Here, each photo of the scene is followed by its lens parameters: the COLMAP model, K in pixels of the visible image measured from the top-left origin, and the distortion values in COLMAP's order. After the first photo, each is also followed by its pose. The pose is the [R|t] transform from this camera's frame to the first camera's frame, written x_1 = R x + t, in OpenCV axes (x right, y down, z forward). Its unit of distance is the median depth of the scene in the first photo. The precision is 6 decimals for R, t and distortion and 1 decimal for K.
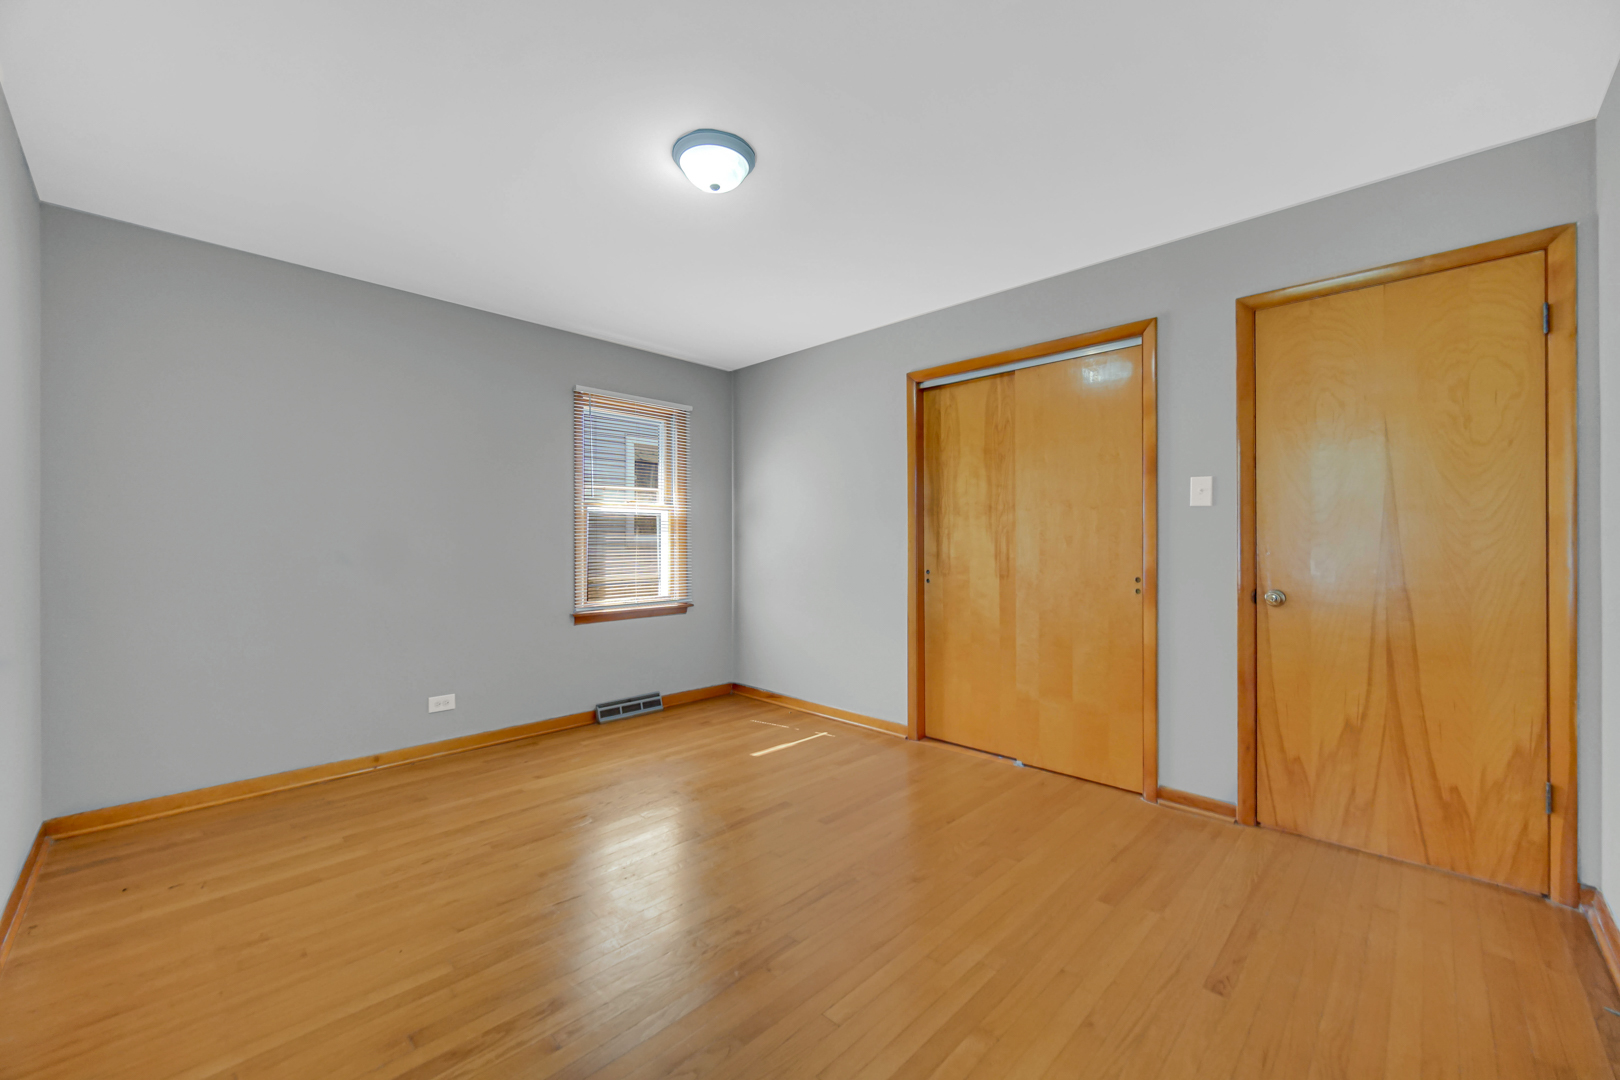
lens RADIAL K [[611.1, 0, 810.0], [0, 611.1, 540.0], [0, 0, 1]] dist [-0.026573, 0.000067]
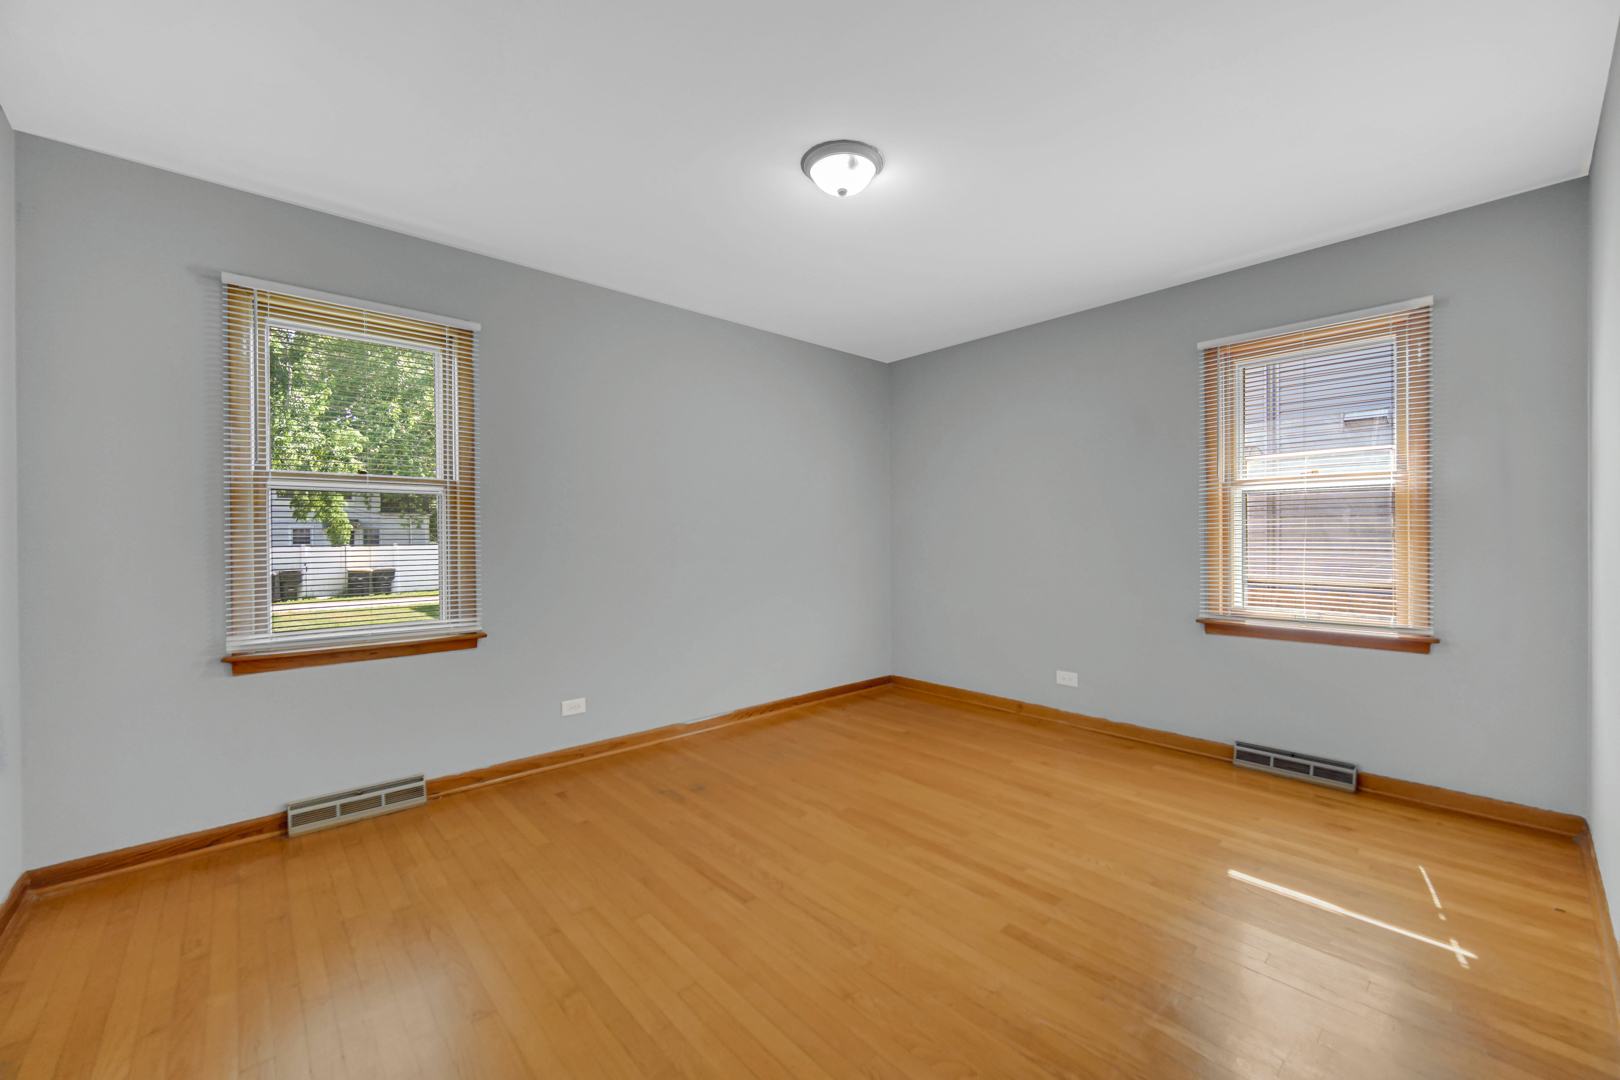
lens RADIAL K [[611.1, 0, 810.0], [0, 611.1, 540.0], [0, 0, 1]] dist [-0.026573, 0.000067]
pose [[-0.062665, 0.010521, -0.997979, 0.461508], [0.014625, 0.999847, 0.009623, -0.003097], [0.997927, -0.013992, -0.062809, 0.513531]]
